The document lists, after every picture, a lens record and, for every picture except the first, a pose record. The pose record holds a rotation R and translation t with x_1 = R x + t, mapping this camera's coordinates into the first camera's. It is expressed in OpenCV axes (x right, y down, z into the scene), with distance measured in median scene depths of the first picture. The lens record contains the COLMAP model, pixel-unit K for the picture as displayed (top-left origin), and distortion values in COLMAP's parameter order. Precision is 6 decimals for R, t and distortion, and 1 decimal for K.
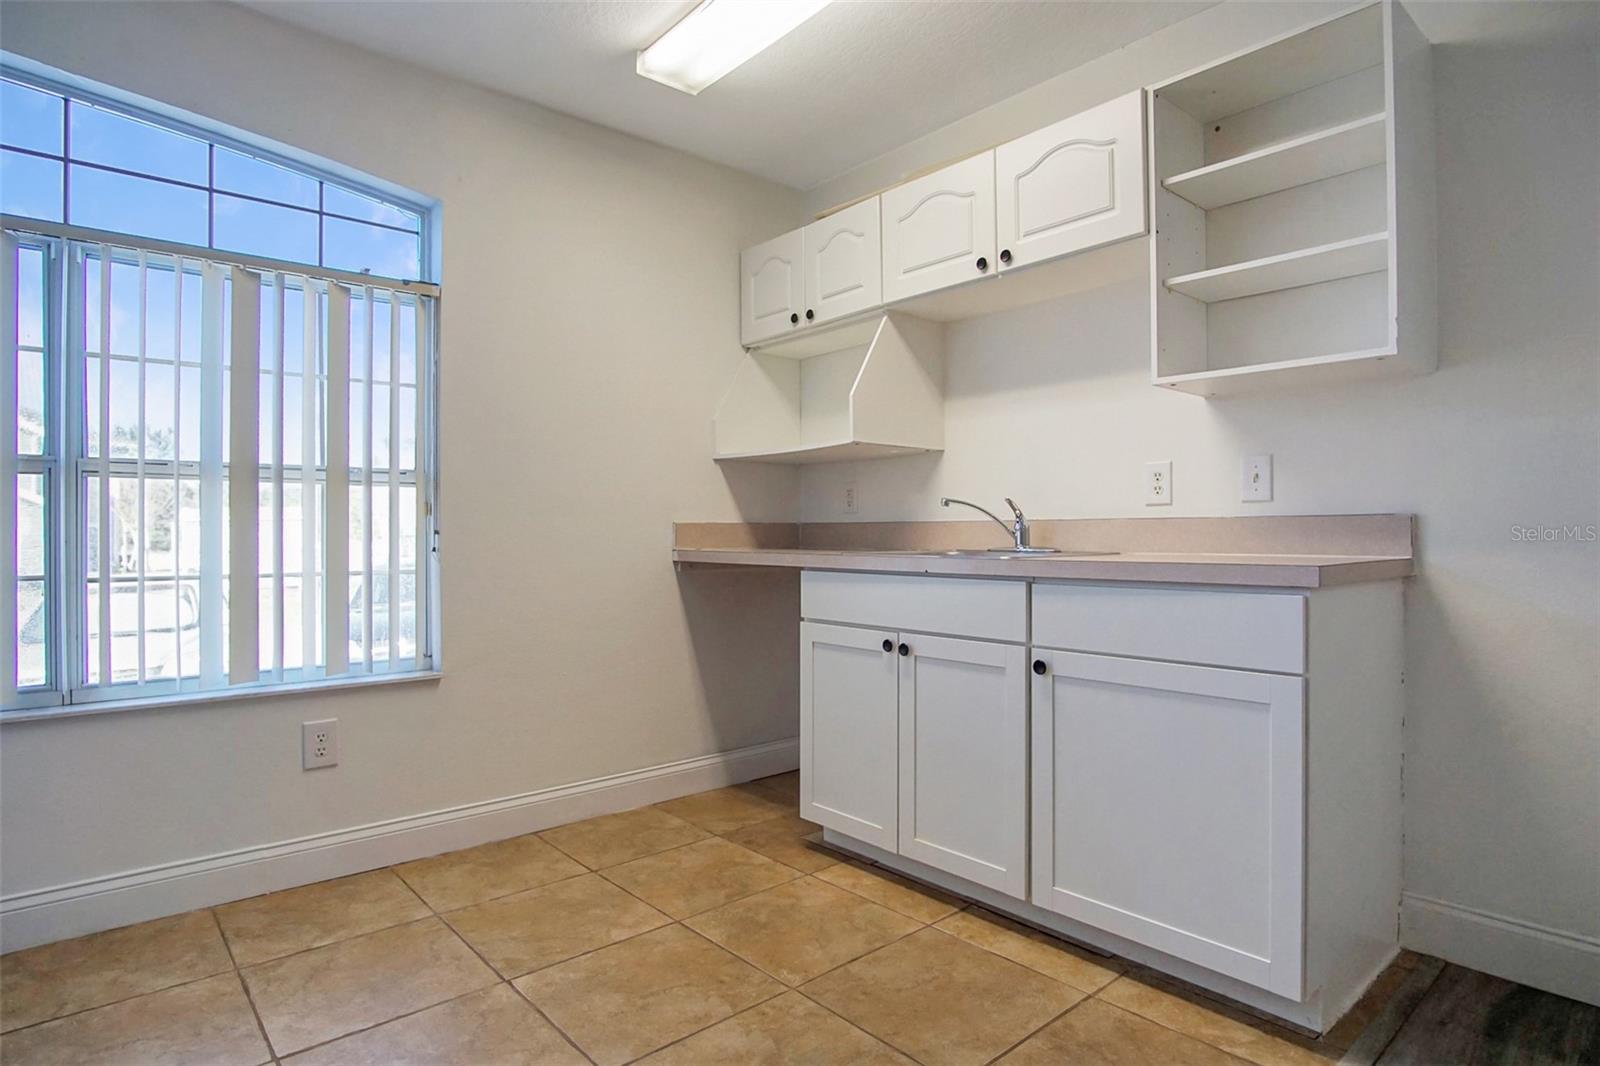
lens RADIAL K [[869.6, 0, 799.3], [0, 869.6, 531.9], [0, 0, 1]] dist [-0.017120, 0.001610]
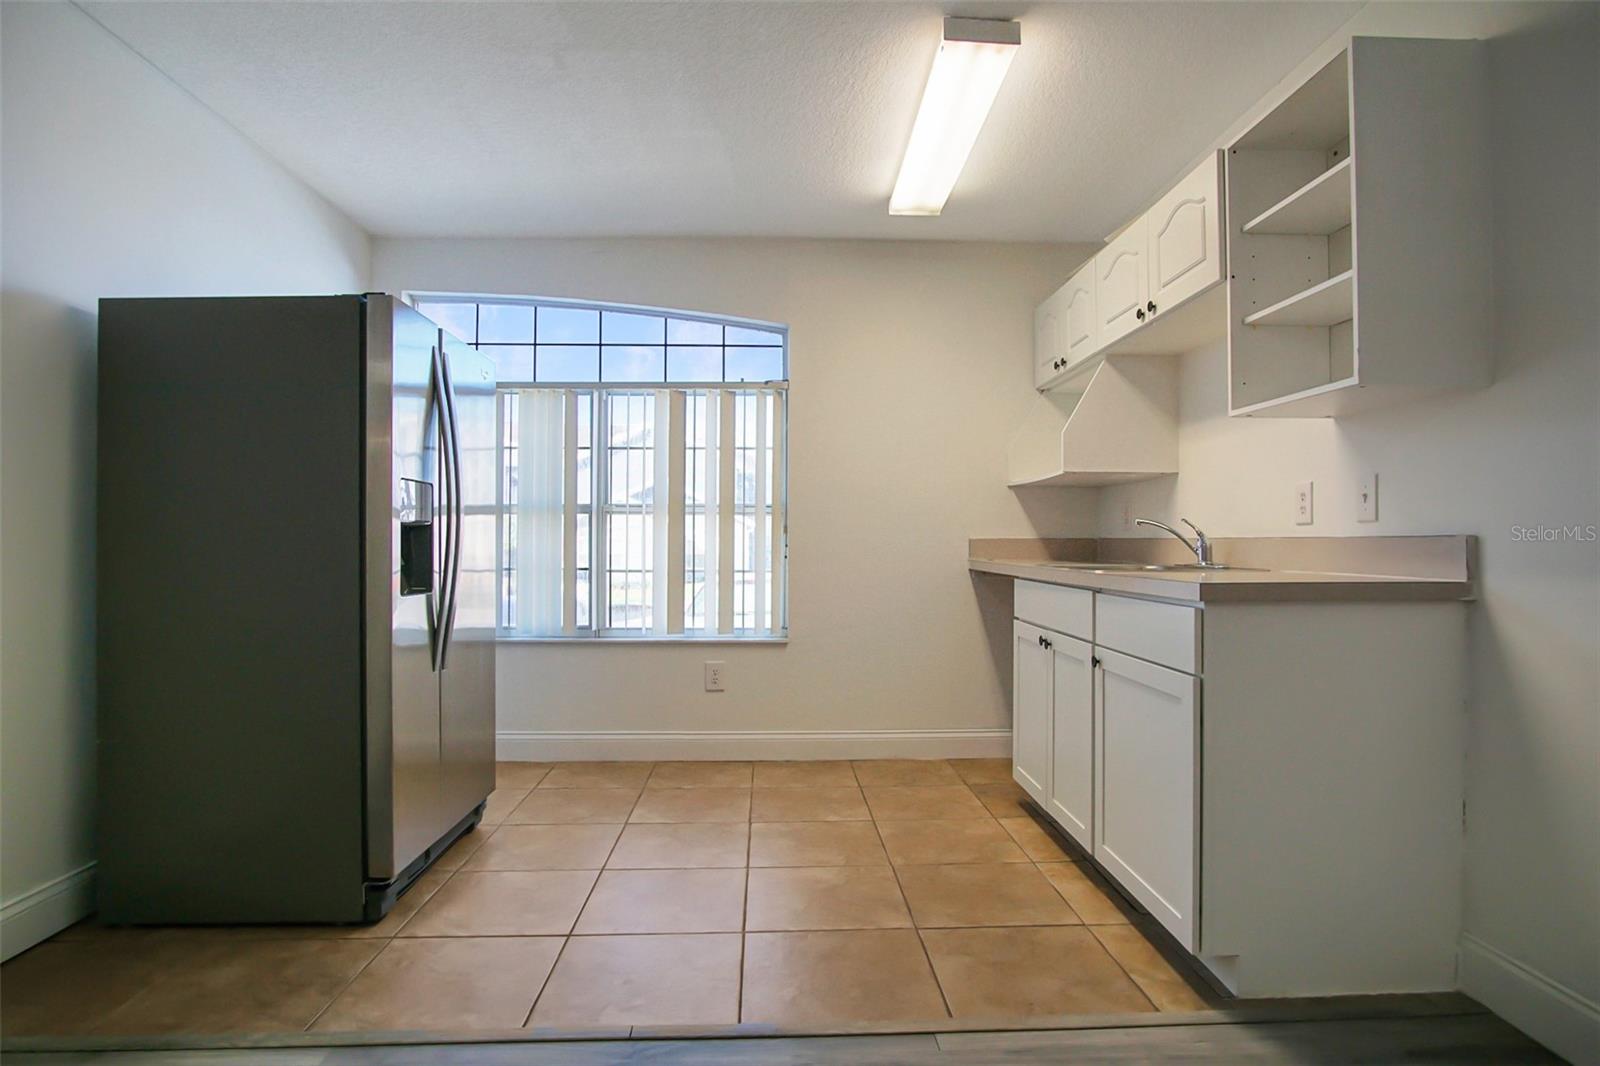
lens RADIAL K [[869.6, 0, 801.9], [0, 869.6, 533.9], [0, 0, 1]] dist [-0.017120, 0.001610]
pose [[0.778795, -0.001248, -0.627278, 0.595725], [-0.003366, 0.999975, -0.006168, -0.011600], [0.627270, 0.006915, 0.778771, -0.168929]]
